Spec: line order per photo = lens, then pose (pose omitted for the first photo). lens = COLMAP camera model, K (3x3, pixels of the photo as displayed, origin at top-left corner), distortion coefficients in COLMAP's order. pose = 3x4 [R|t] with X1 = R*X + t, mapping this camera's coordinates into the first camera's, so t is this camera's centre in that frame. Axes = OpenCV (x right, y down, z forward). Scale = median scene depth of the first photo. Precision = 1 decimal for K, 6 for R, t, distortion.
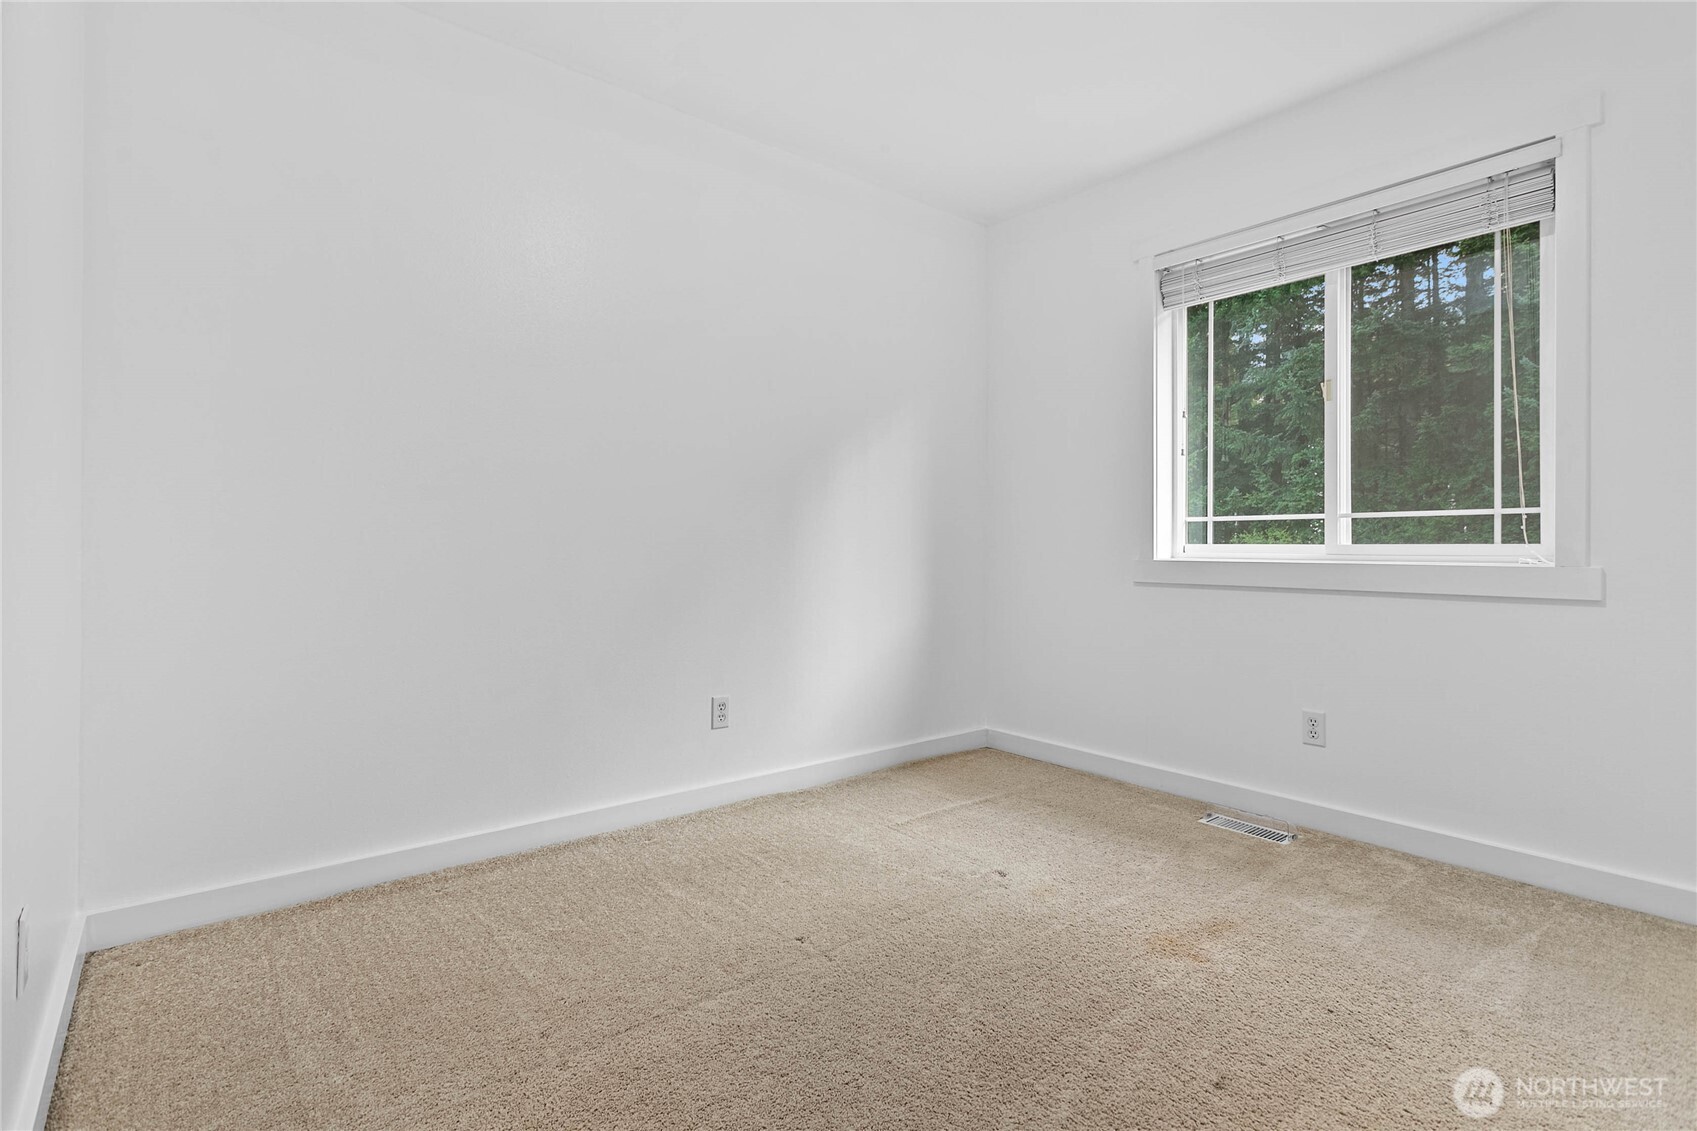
lens RADIAL K [[801.9, 0, 848.5], [0, 801.9, 565.5], [0, 0, 1]] dist [-0.003266, 0.001234]
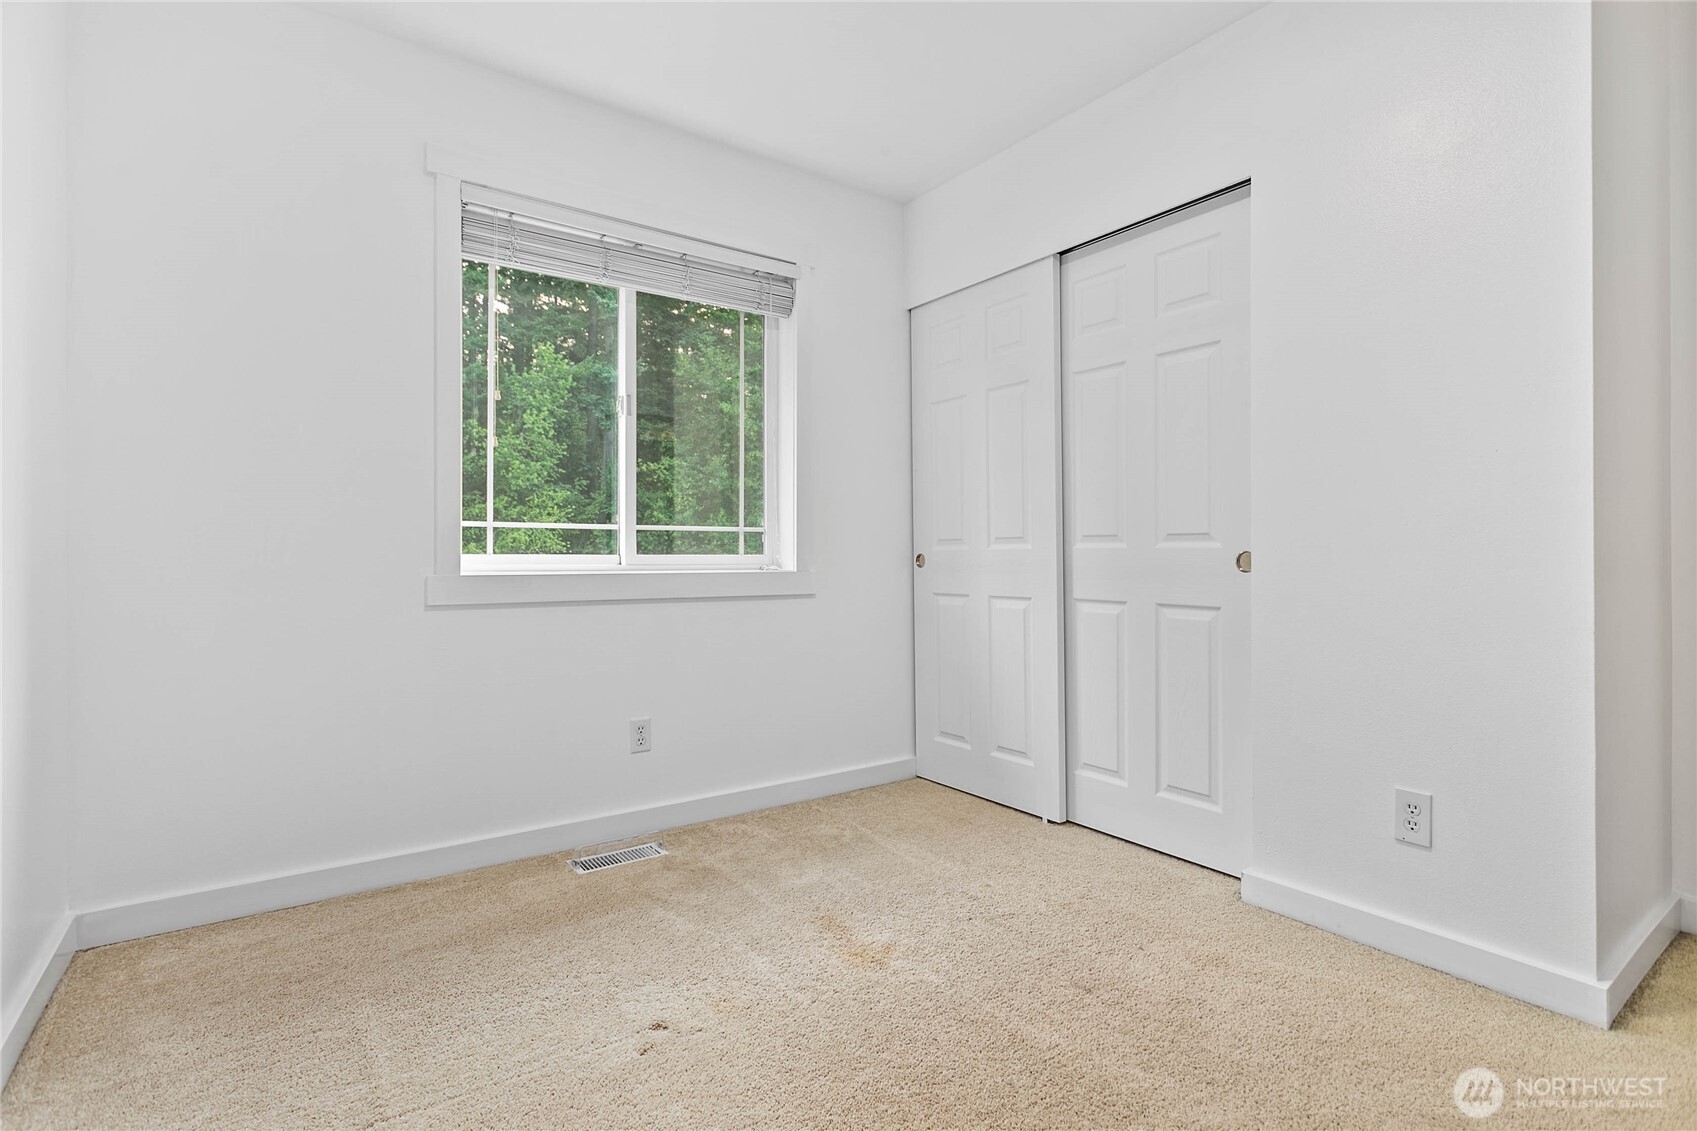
lens RADIAL K [[801.9, 0, 848.5], [0, 801.9, 565.5], [0, 0, 1]] dist [-0.003266, 0.001234]
pose [[0.073239, -0.015219, 0.997198, -0.414590], [0.024275, 0.999615, 0.013473, -0.020121], [-0.997019, 0.023220, 0.073581, 0.656401]]
